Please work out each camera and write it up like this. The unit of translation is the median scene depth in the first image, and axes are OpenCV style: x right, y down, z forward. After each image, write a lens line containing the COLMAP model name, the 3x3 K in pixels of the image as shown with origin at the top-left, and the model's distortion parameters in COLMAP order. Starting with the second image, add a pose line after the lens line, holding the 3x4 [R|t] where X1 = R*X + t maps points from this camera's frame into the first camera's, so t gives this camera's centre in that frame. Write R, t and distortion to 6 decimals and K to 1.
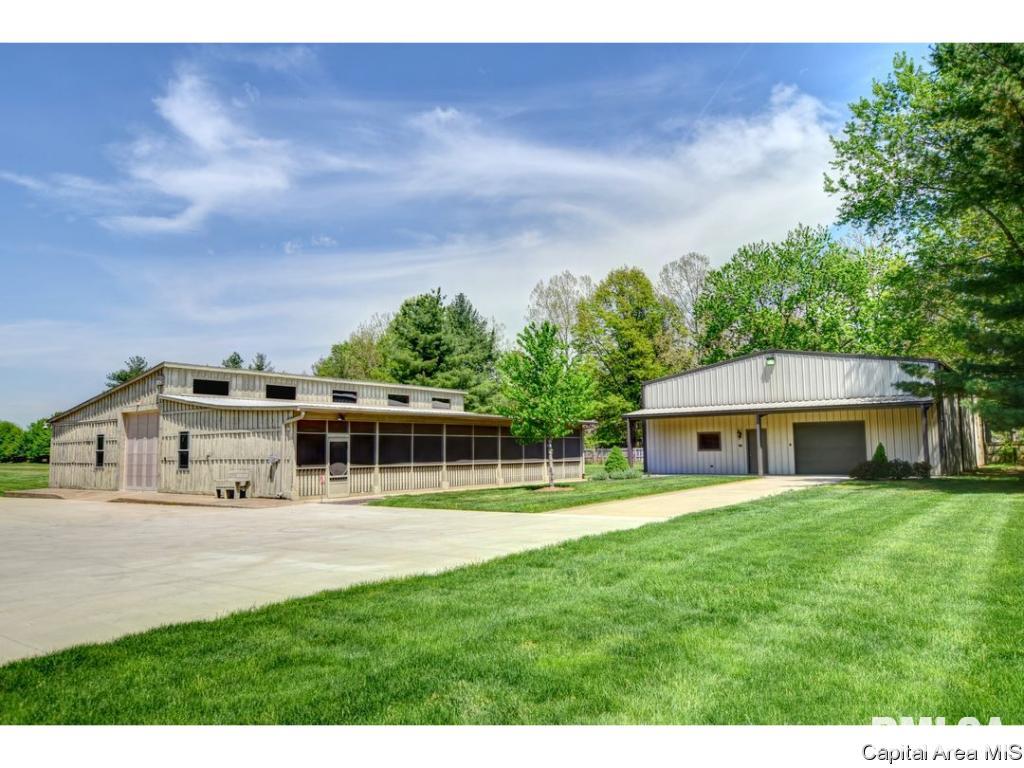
lens RADIAL K [[727.3, 0, 512.0], [0, 727.3, 384.0], [0, 0, 1]] dist [0.006893, 0.002759]
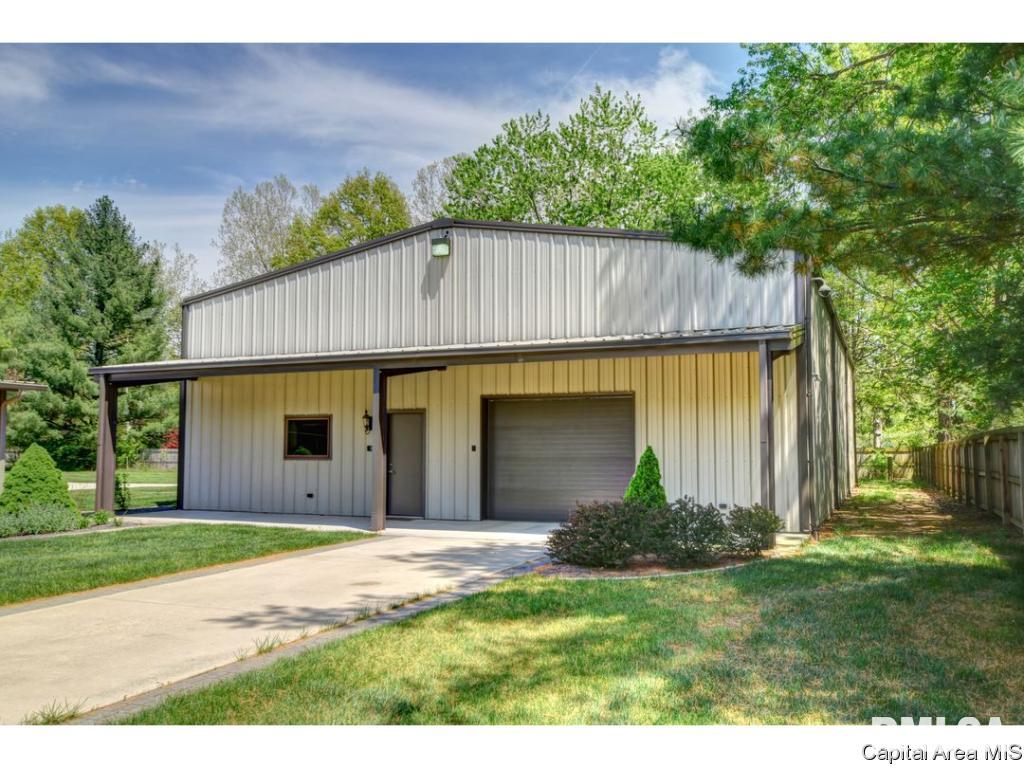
lens RADIAL K [[895.4, 0, 512.0], [0, 895.4, 384.0], [0, 0, 1]] dist [-0.070625, -0.001629]
pose [[0.972877, 0.032321, 0.229052, 0.266648], [-0.036143, 0.999268, 0.012511, 0.037025], [-0.228480, -0.020450, 0.973334, 0.467528]]
